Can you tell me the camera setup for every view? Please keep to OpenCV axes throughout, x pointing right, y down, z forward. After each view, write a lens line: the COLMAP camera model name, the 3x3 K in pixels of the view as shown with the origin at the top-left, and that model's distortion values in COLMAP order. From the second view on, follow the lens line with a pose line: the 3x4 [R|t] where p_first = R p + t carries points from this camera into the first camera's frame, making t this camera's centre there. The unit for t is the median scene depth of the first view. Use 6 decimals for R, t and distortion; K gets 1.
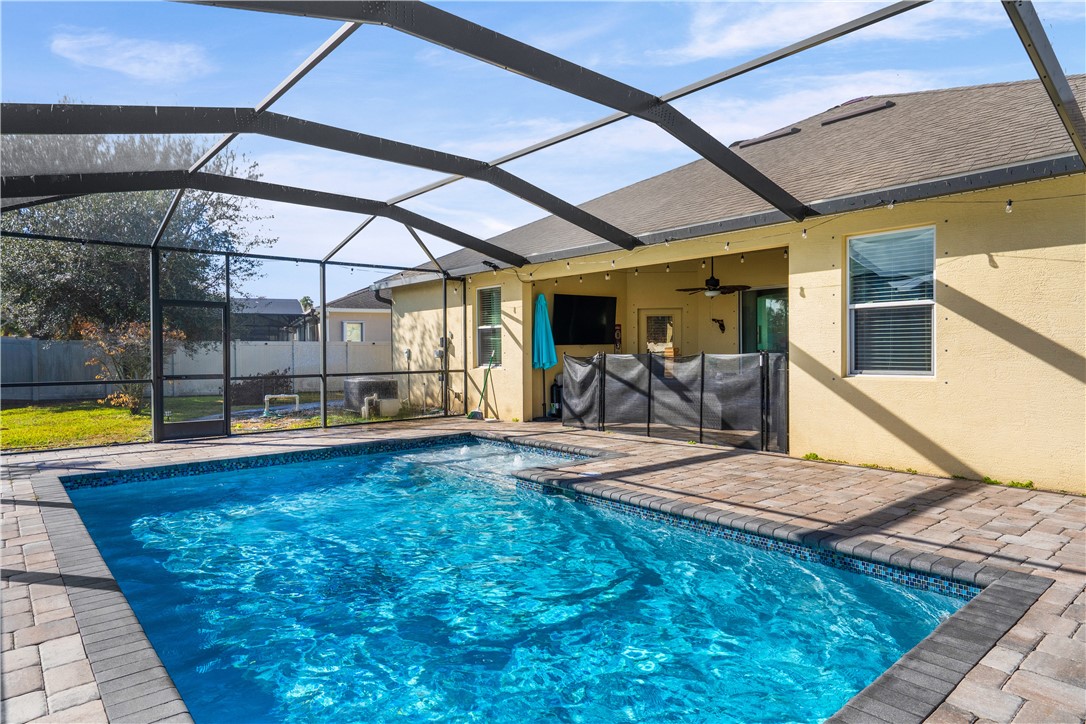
lens RADIAL K [[640.0, 0, 543.0], [0, 640.0, 362.0], [0, 0, 1]] dist [-0.001804, 0.000053]
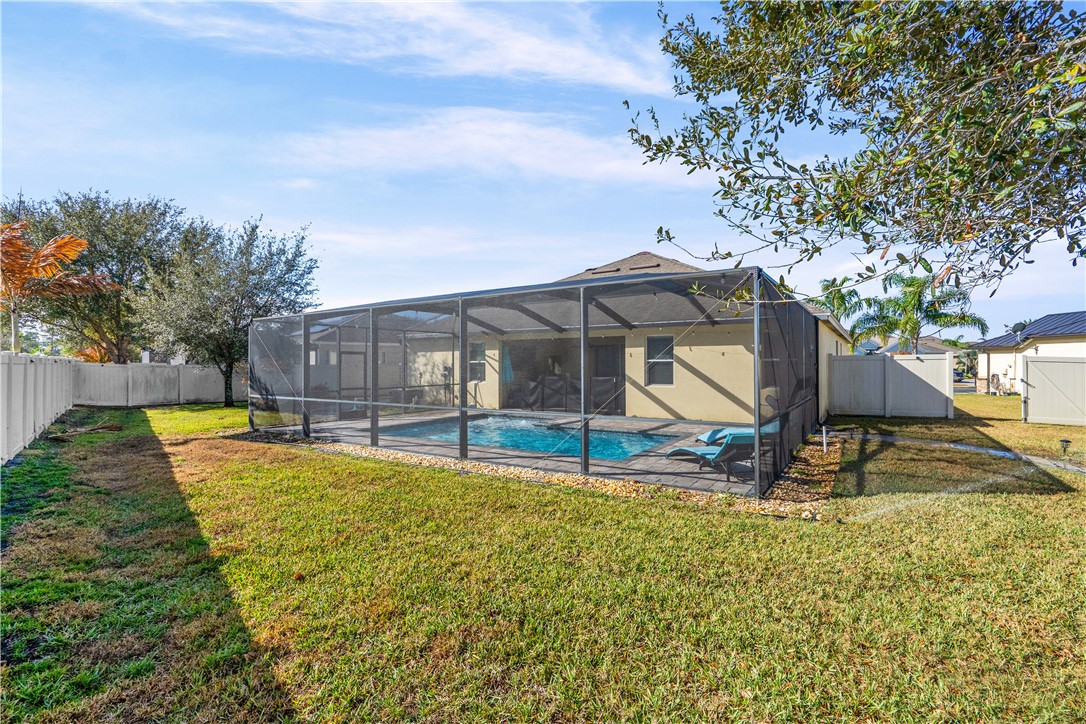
lens RADIAL K [[500.4, 0, 543.0], [0, 500.4, 362.0], [0, 0, 1]] dist [0.000688, 0.000034]
pose [[0.964598, 0.002819, 0.263709, -0.323102], [0.003144, 0.999749, -0.022187, -0.022360], [-0.263705, 0.022230, 0.964347, -0.597007]]
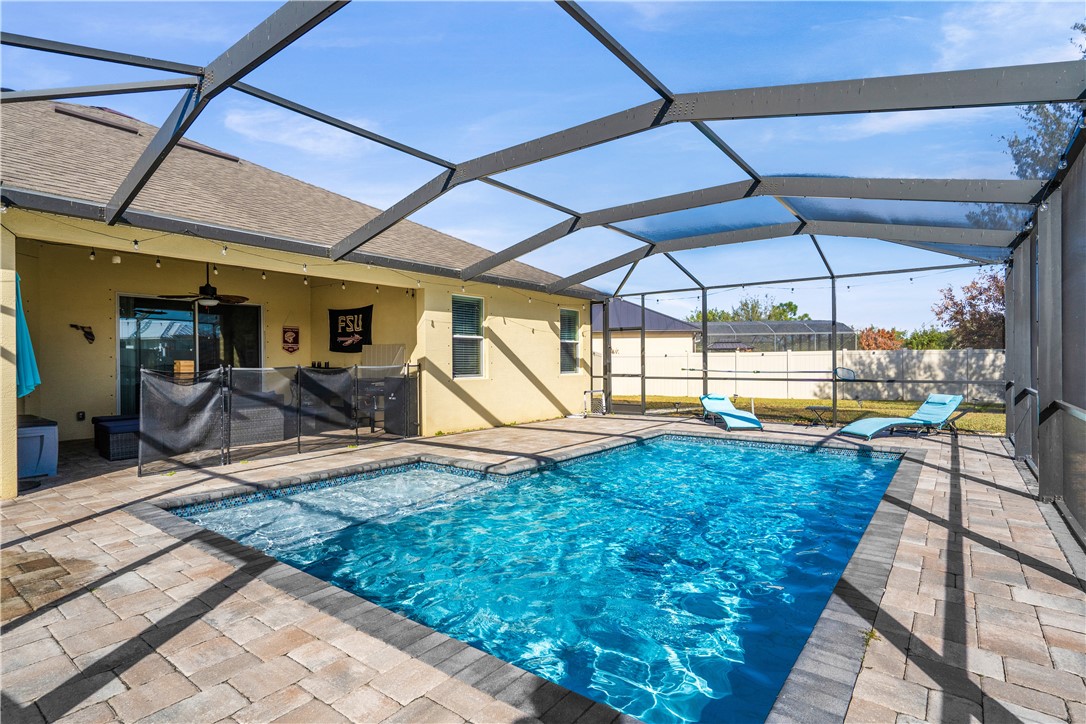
lens RADIAL K [[537.9, 0, 543.0], [0, 537.9, 362.0], [0, 0, 1]] dist [0.002945, 0.000505]
pose [[-0.207285, 0.005881, 0.978263, -0.578495], [0.025787, 0.999667, -0.000545, -0.007593], [-0.977941, 0.025113, -0.207367, 0.668597]]
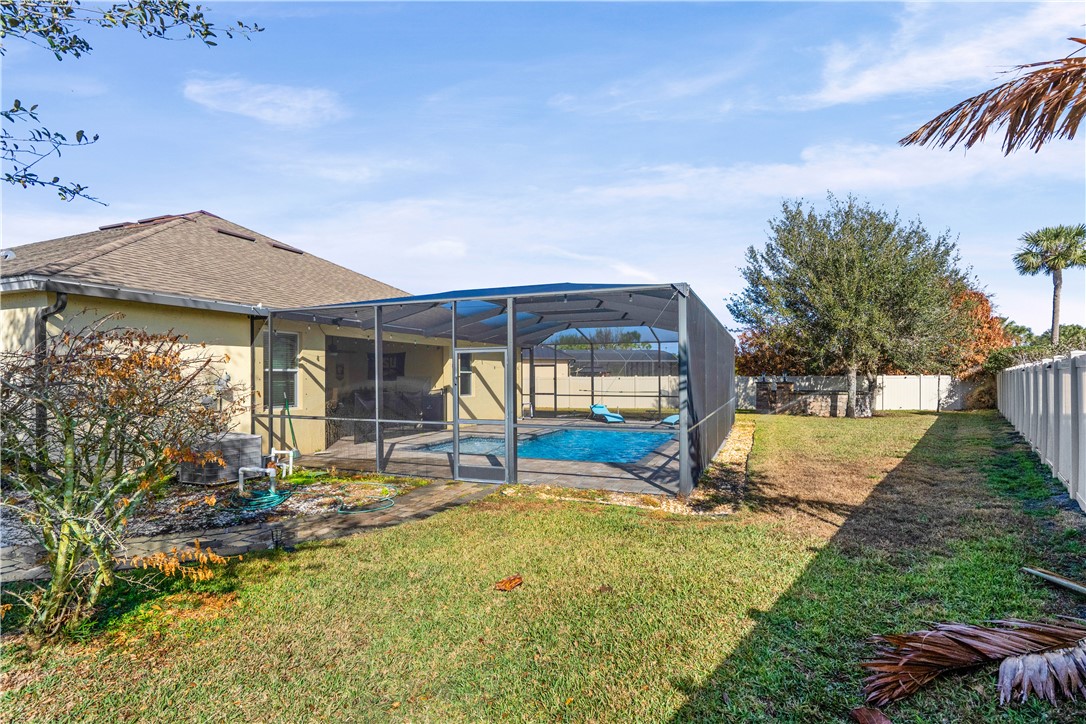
lens RADIAL K [[537.9, 0, 543.0], [0, 537.9, 362.0], [0, 0, 1]] dist [0.002945, 0.000505]
pose [[-0.452688, 0.029112, 0.891194, -1.158199], [0.020208, 0.999545, -0.022387, -0.044561], [-0.891440, 0.007875, -0.453070, 1.108566]]
